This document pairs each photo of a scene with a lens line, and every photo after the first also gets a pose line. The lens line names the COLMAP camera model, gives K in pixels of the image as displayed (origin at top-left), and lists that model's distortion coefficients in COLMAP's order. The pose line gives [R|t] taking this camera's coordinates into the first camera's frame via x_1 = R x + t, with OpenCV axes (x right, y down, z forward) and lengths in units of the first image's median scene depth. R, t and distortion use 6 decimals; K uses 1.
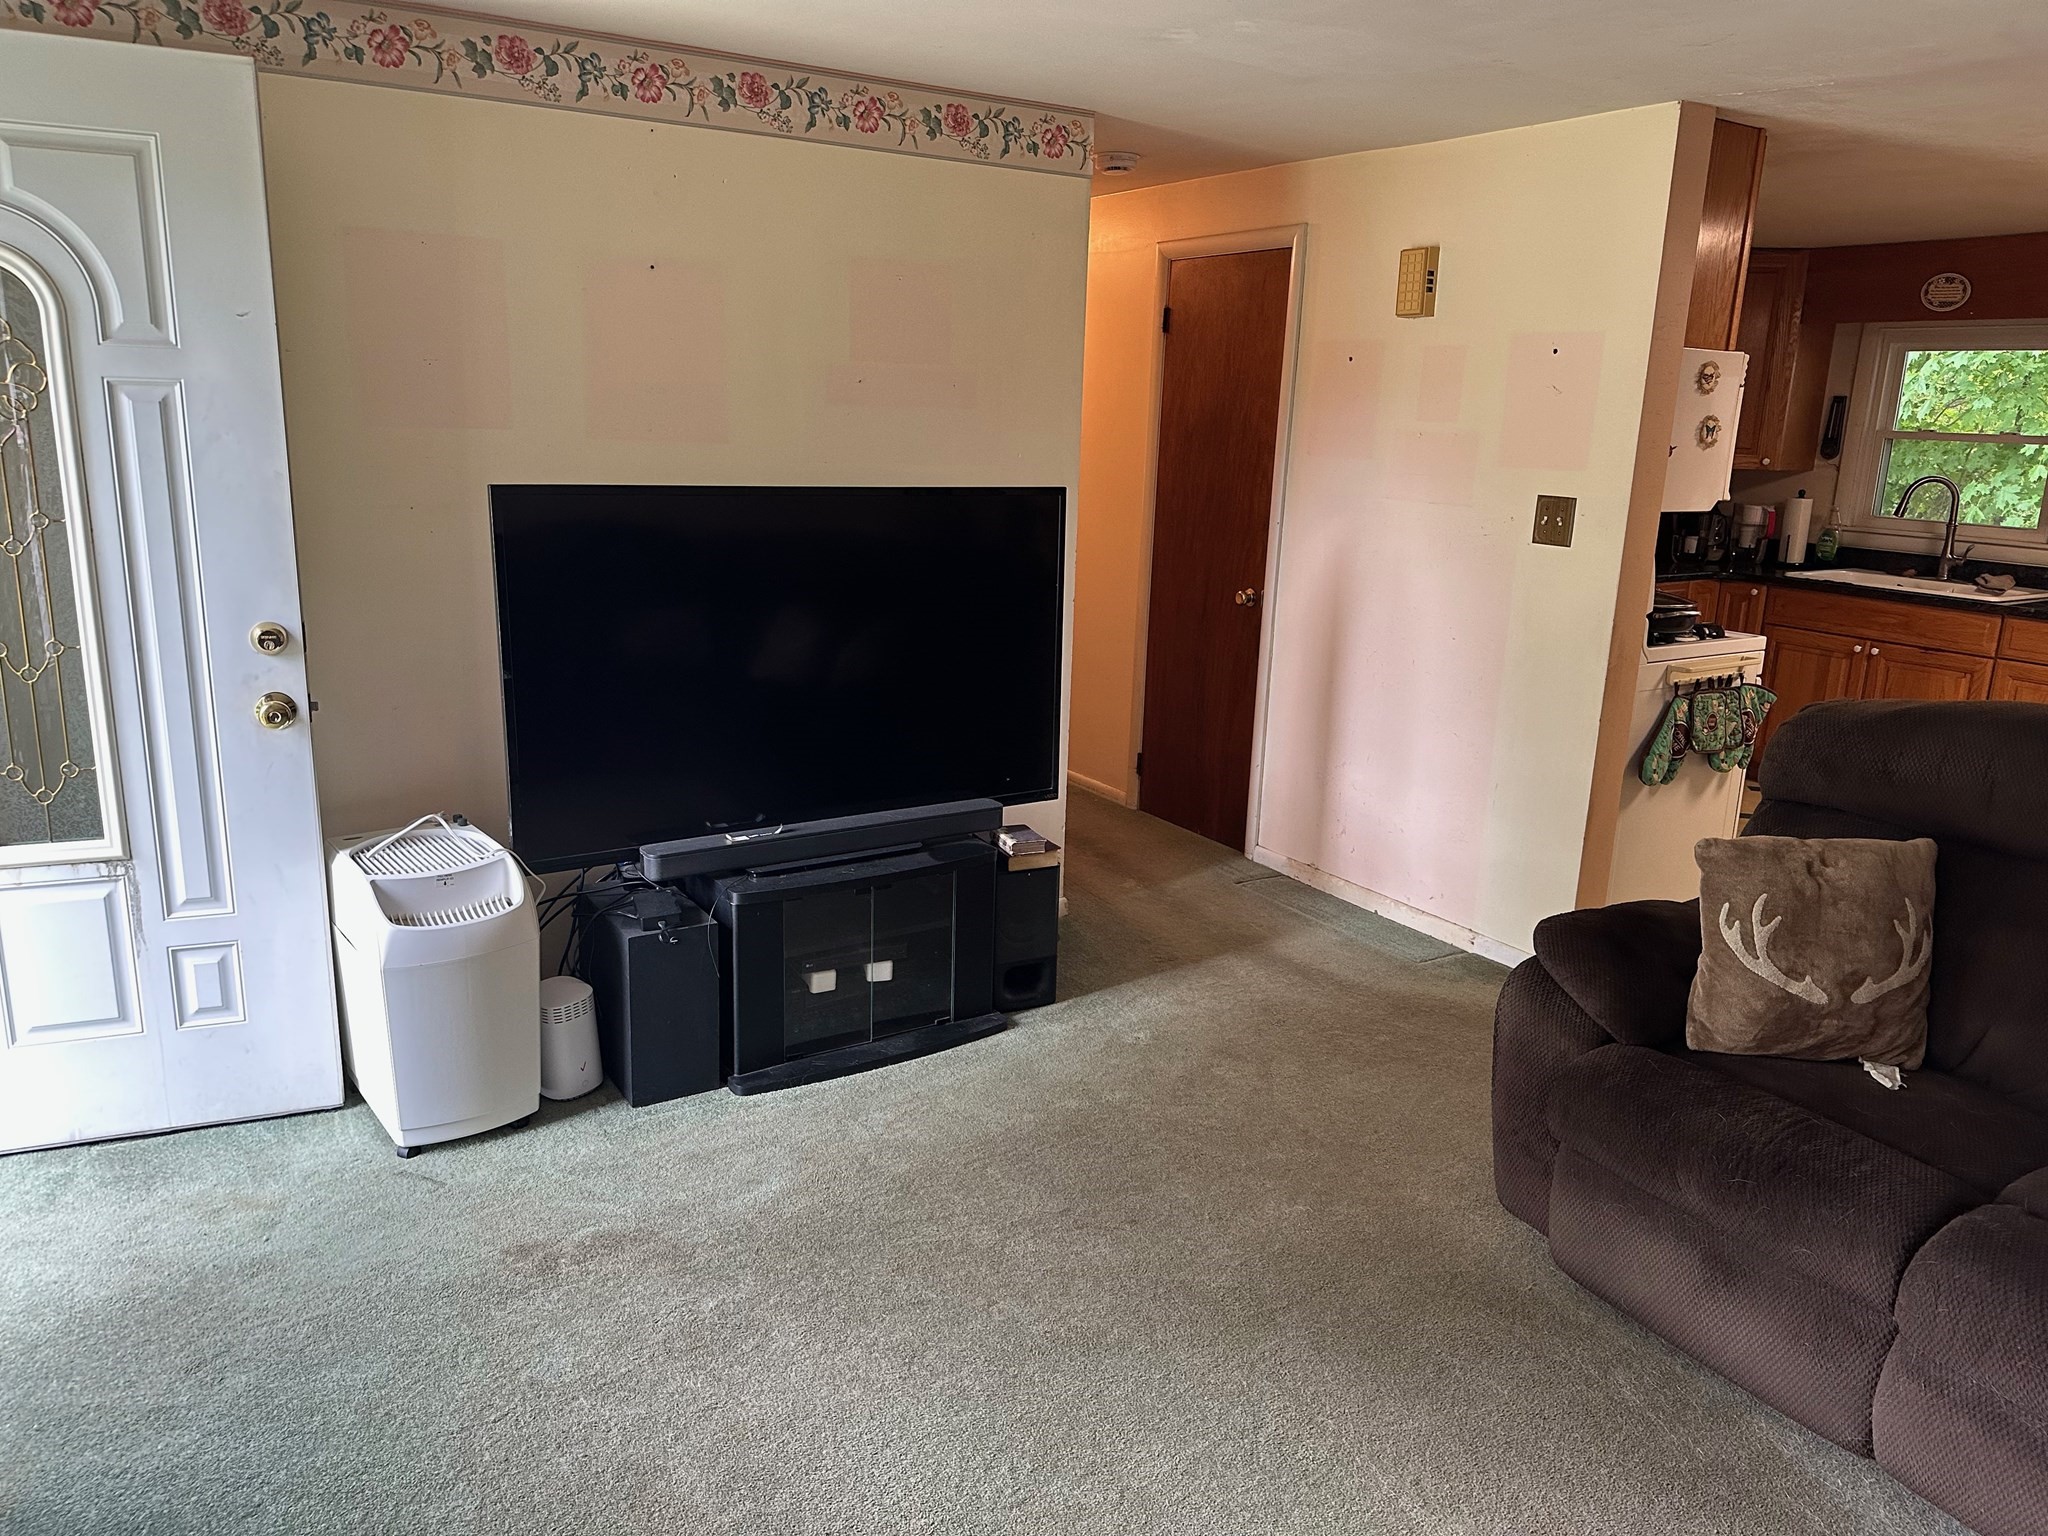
lens RADIAL K [[1438.6, 0, 1026.5], [0, 1438.6, 759.8], [0, 0, 1]] dist [0.027417, -0.013168]
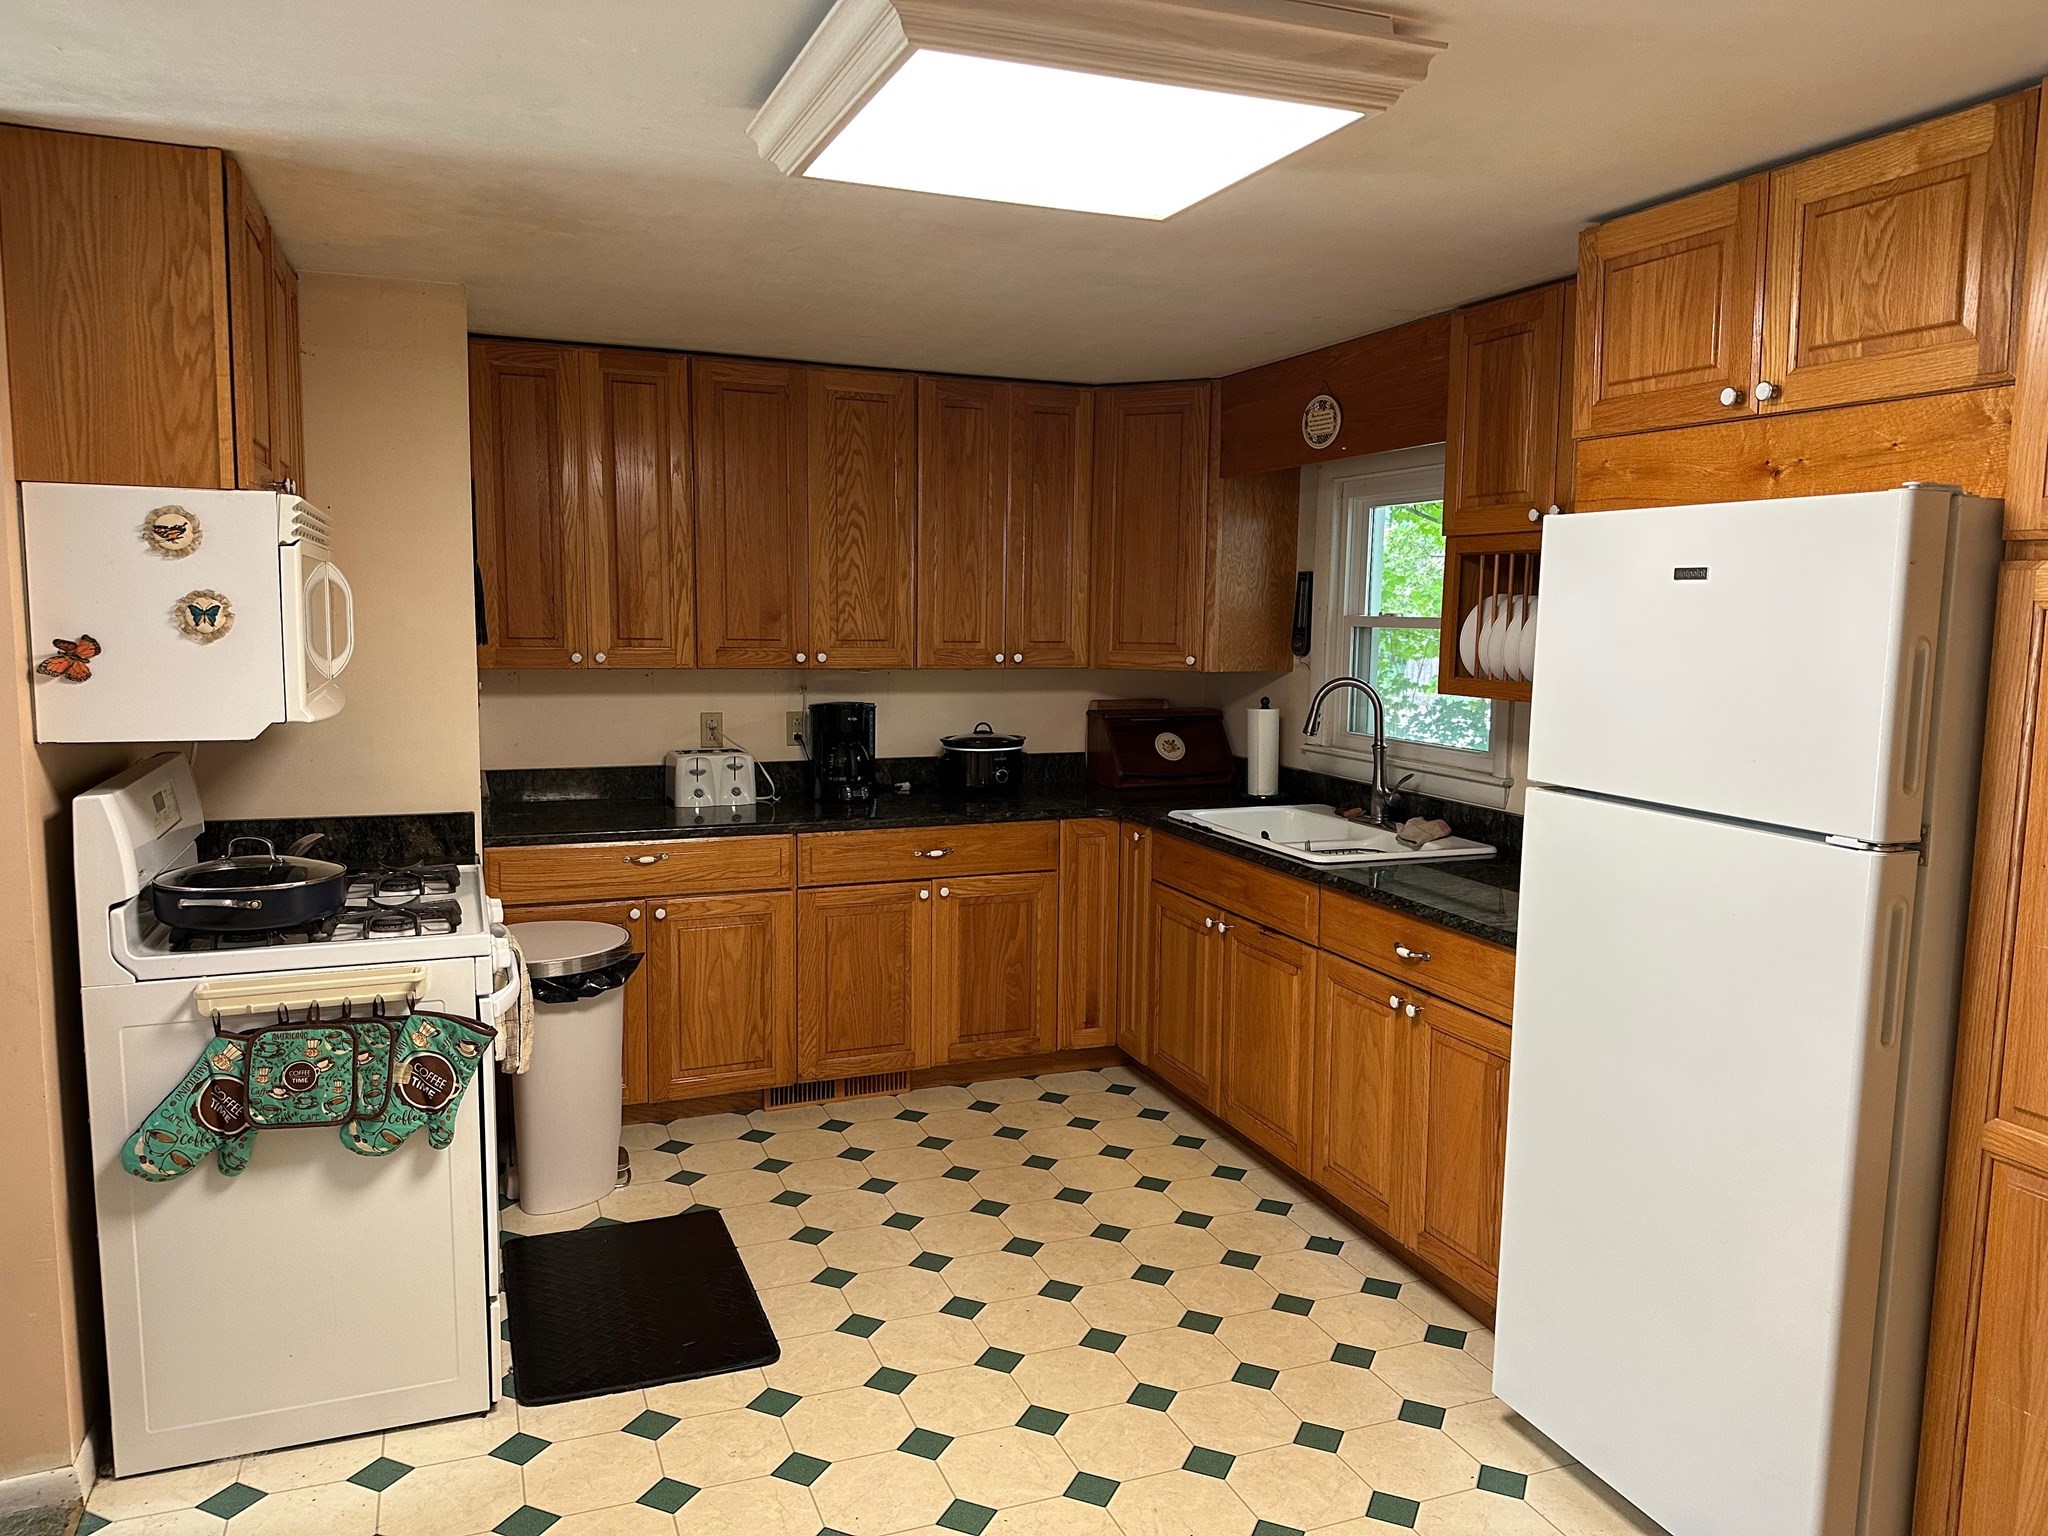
lens RADIAL K [[1438.6, 0, 1023.0], [0, 1438.6, 775.0], [0, 0, 1]] dist [0.027417, -0.013168]
pose [[0.980416, 0.000061, -0.196935, 0.639261], [-0.025657, 0.991517, -0.127419, -0.058917], [0.195257, 0.129977, 0.972101, 0.315844]]
